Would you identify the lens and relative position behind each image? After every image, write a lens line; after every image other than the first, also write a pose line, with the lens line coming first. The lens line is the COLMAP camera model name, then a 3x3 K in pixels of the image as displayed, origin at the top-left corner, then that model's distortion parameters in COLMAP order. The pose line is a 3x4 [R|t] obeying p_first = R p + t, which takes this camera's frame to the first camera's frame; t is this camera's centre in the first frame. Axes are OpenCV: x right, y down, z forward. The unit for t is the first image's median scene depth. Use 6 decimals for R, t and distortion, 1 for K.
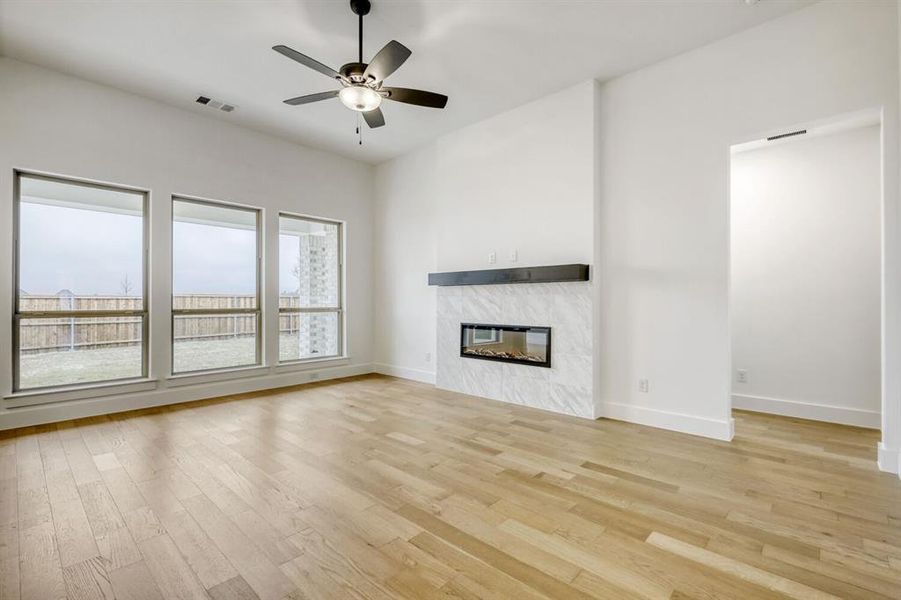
lens RADIAL K [[411.9, 0, 450.5], [0, 411.9, 300.0], [0, 0, 1]] dist [-0.036436, -0.000181]
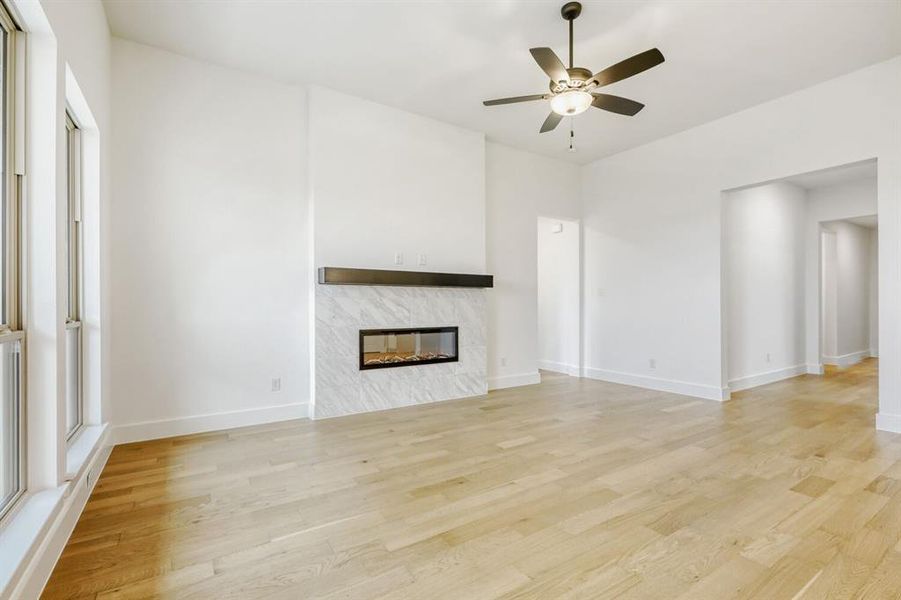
lens RADIAL K [[419.6, 0, 459.3], [0, 419.6, 304.6], [0, 0, 1]] dist [-0.001255, -0.000095]
pose [[0.228514, -0.004259, 0.973531, -0.760437], [-0.002054, 0.999986, 0.004856, -0.000656], [-0.973539, -0.003109, 0.228502, 0.606833]]
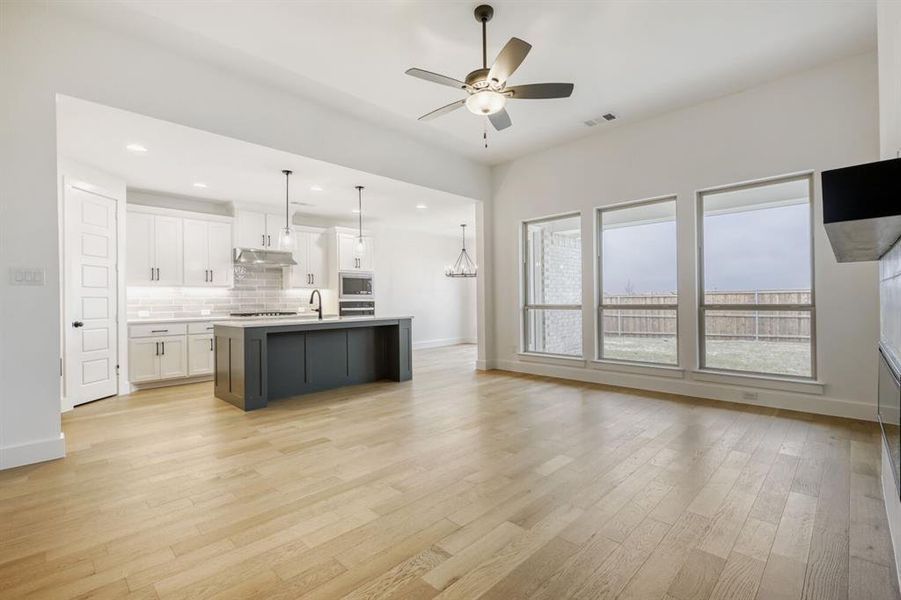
lens RADIAL K [[403.1, 0, 450.5], [0, 403.1, 300.0], [0, 0, 1]] dist [0.001073, 0.000144]
pose [[-0.035210, -0.000108, -0.999380, 0.476811], [0.019076, 0.999818, -0.000780, 0.000478], [0.999198, -0.019092, -0.035201, 0.552892]]
